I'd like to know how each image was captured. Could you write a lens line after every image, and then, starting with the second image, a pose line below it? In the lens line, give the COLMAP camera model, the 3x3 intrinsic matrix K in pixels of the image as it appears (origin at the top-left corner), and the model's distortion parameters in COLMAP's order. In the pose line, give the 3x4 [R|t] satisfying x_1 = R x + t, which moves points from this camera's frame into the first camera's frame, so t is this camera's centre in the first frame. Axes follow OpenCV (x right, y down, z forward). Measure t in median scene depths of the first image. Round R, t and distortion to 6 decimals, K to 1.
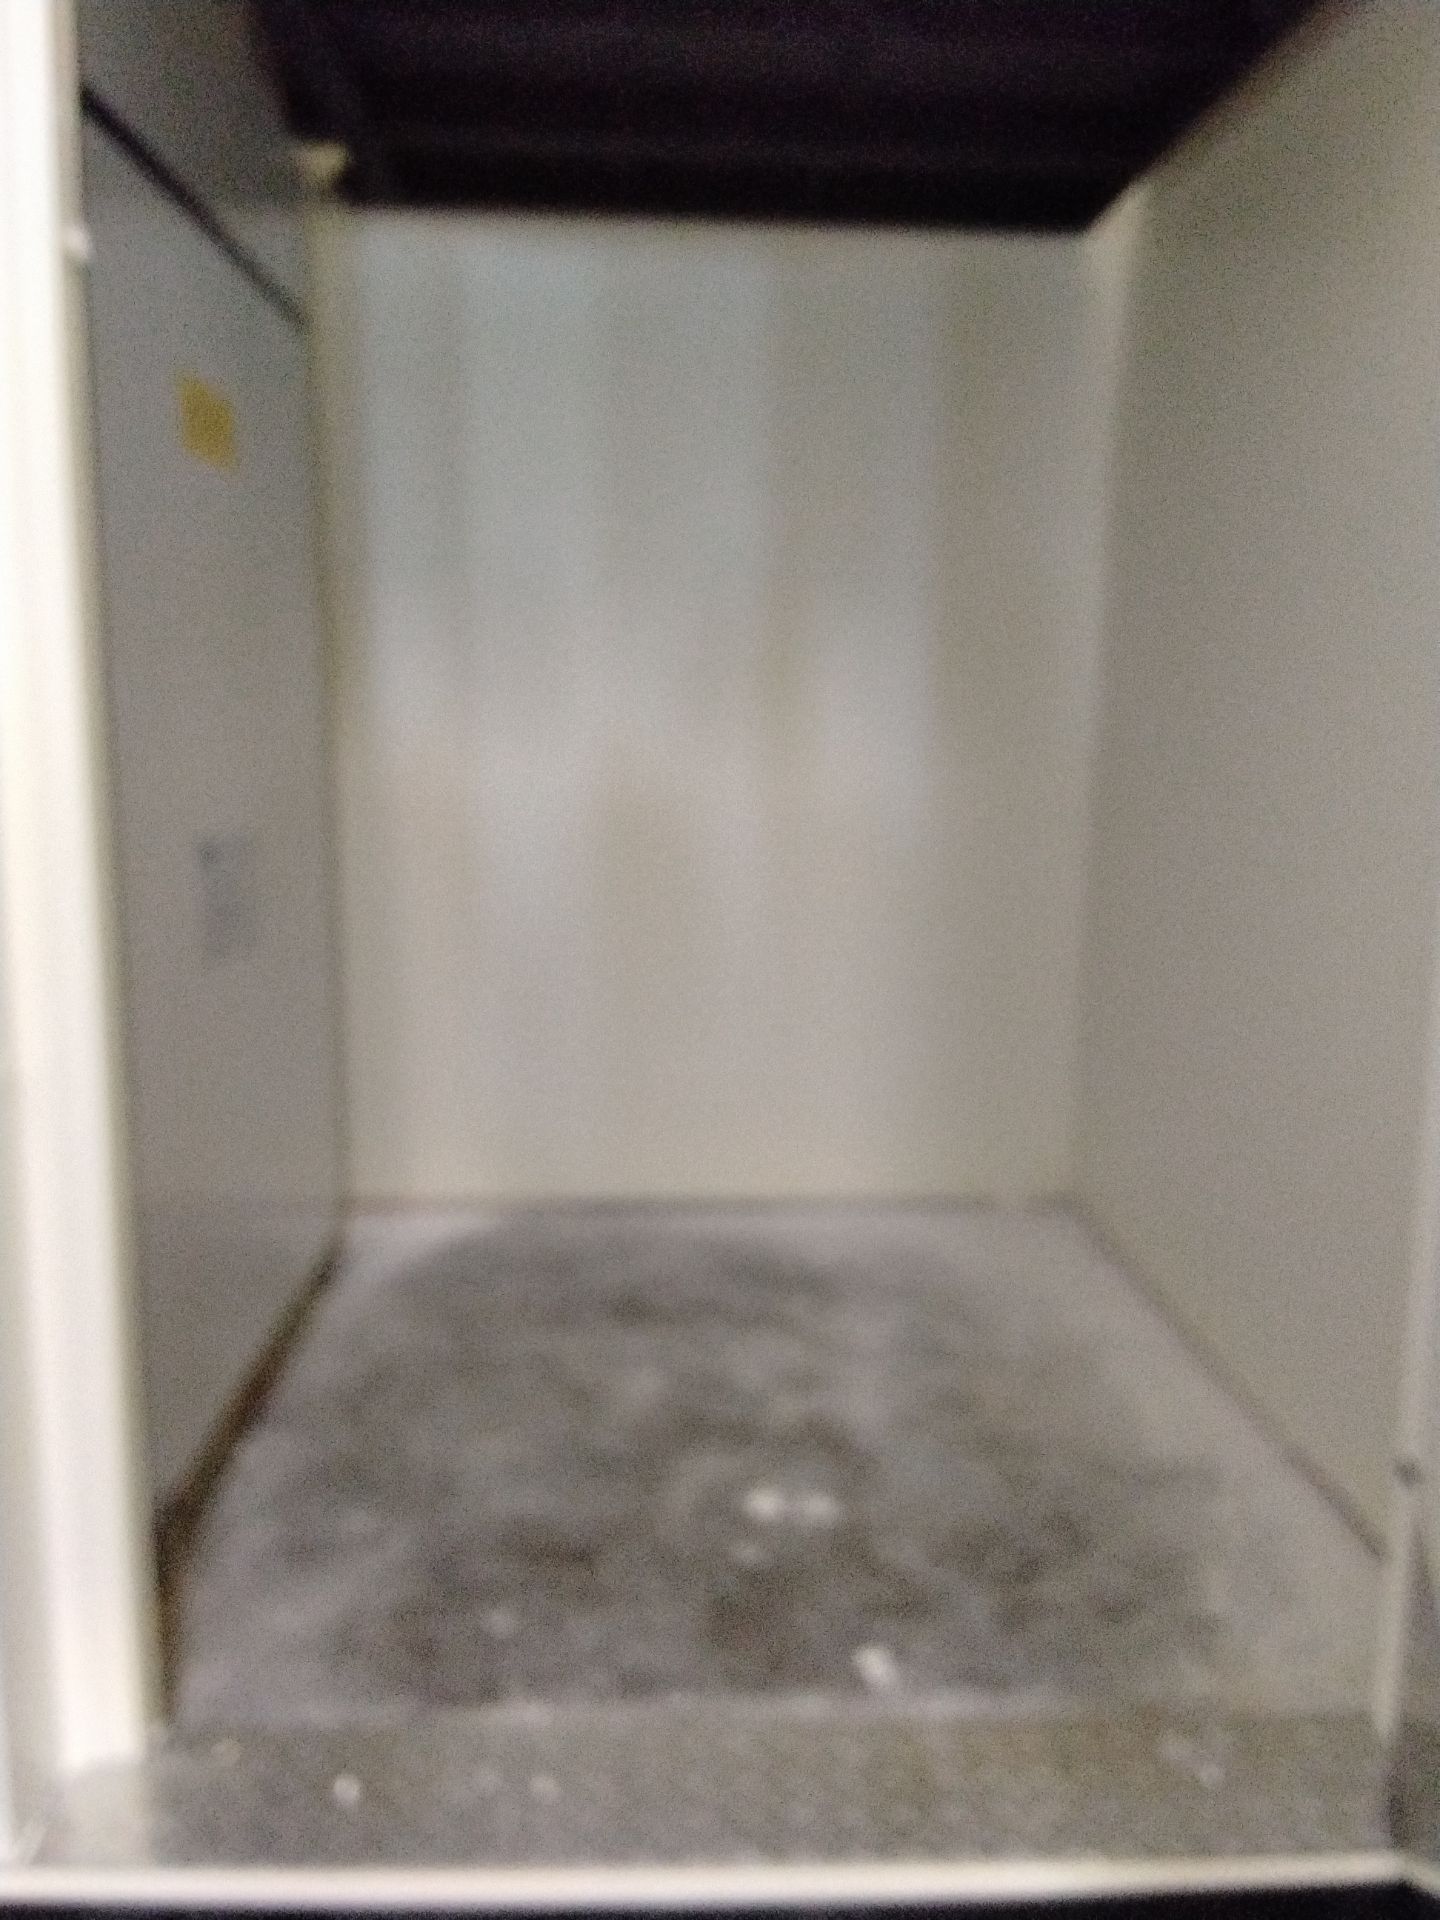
lens RADIAL K [[1487.7, 0, 689.3], [0, 1487.7, 958.8], [0, 0, 1]] dist [0.140302, -0.174668]
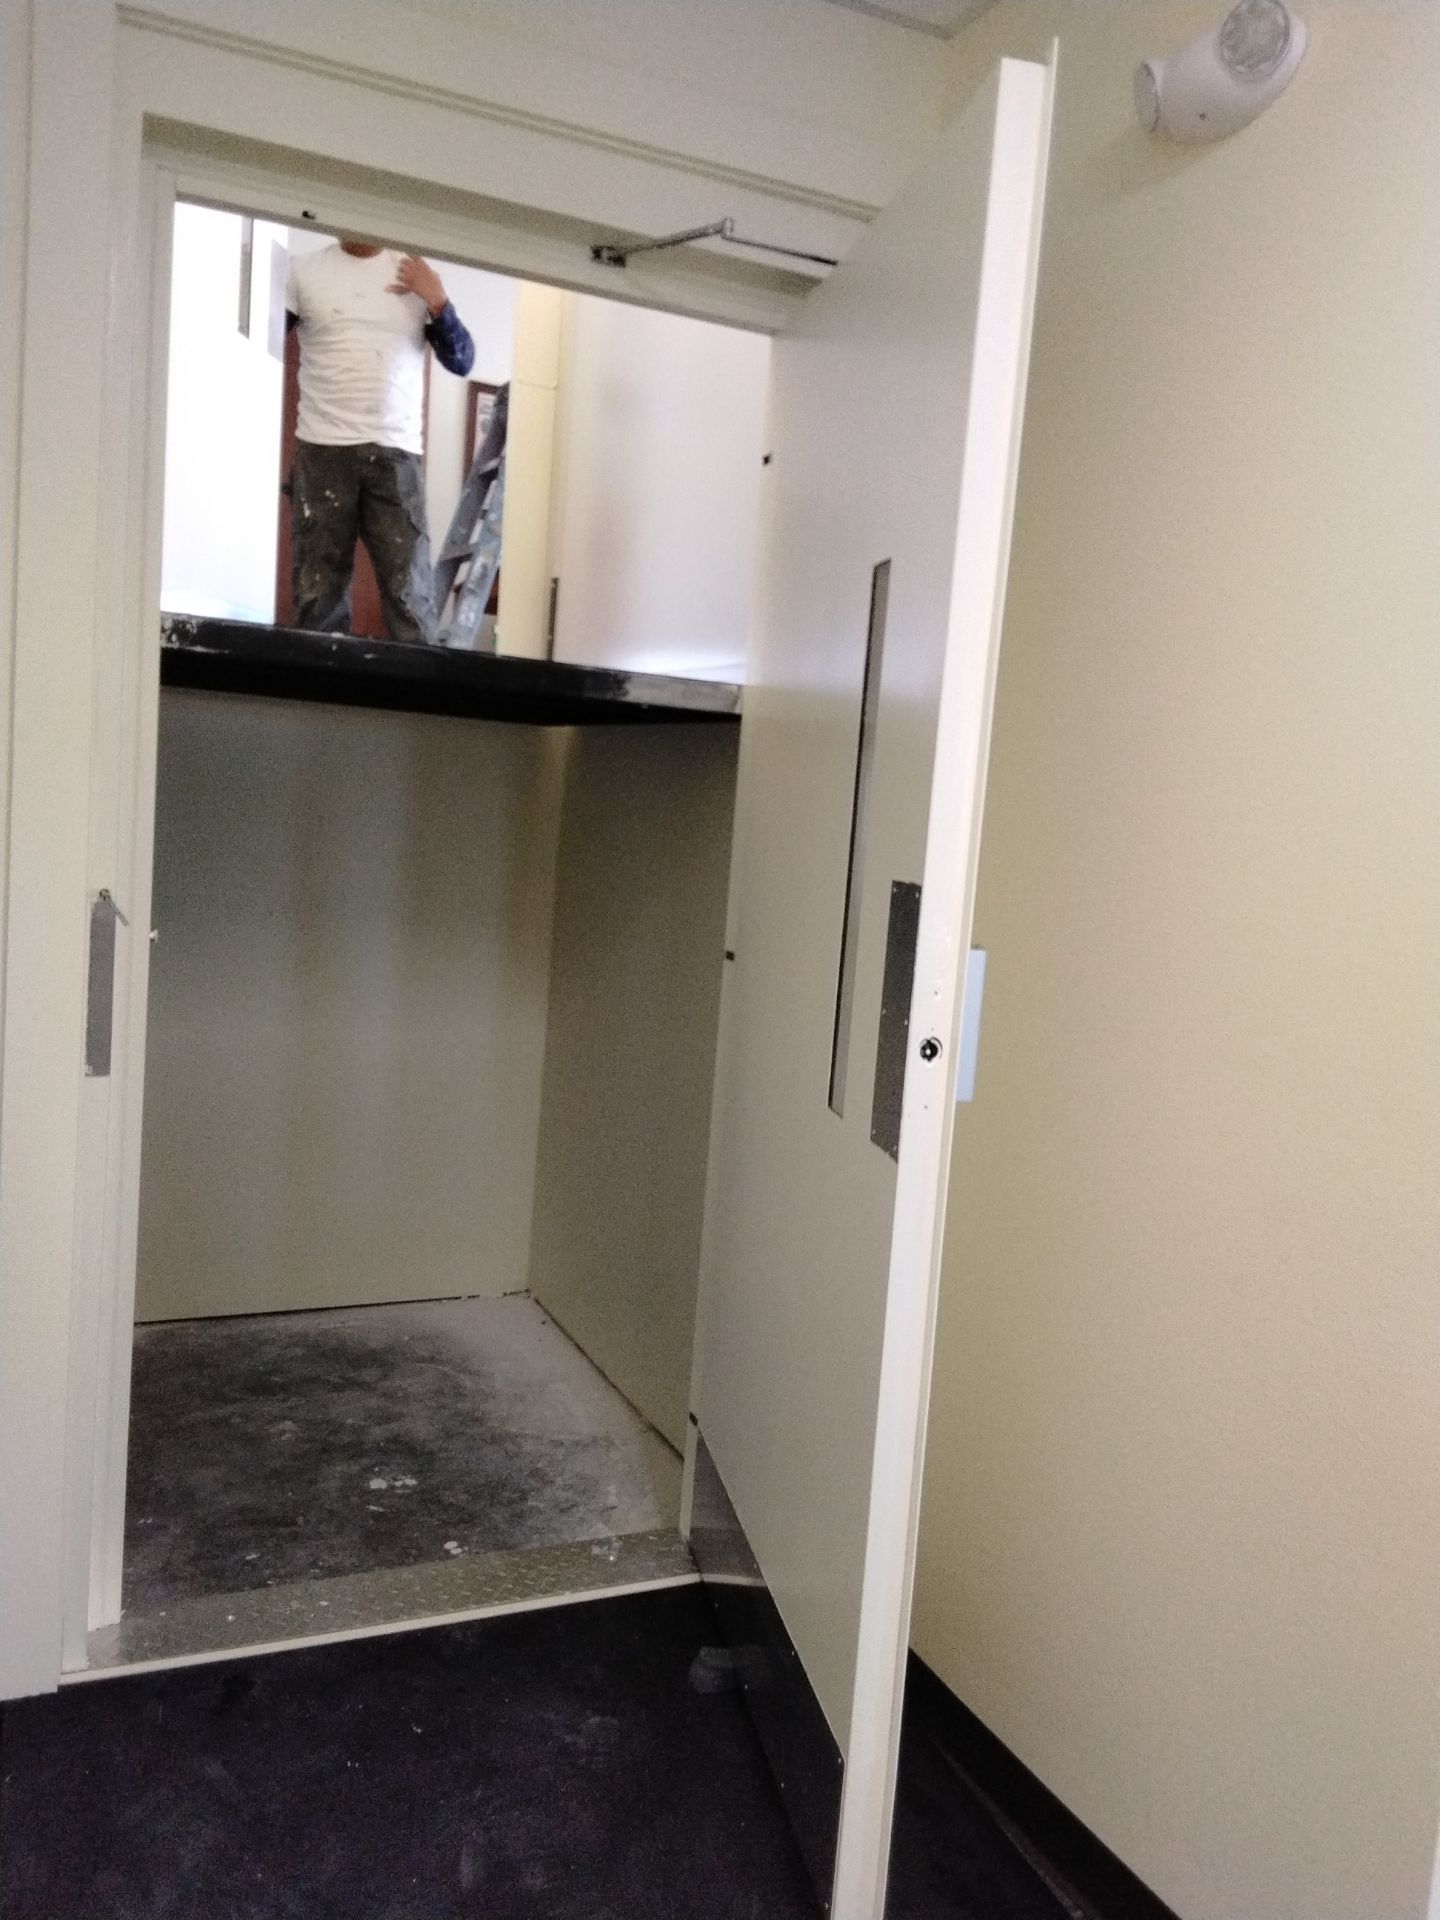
lens RADIAL K [[1487.7, 0, 689.3], [0, 1487.7, 958.8], [0, 0, 1]] dist [0.140302, -0.174668]
pose [[0.919869, 0.030364, 0.391049, -0.335582], [-0.016084, 0.999081, -0.039742, -0.202499], [-0.391896, 0.030268, 0.919512, -0.835490]]
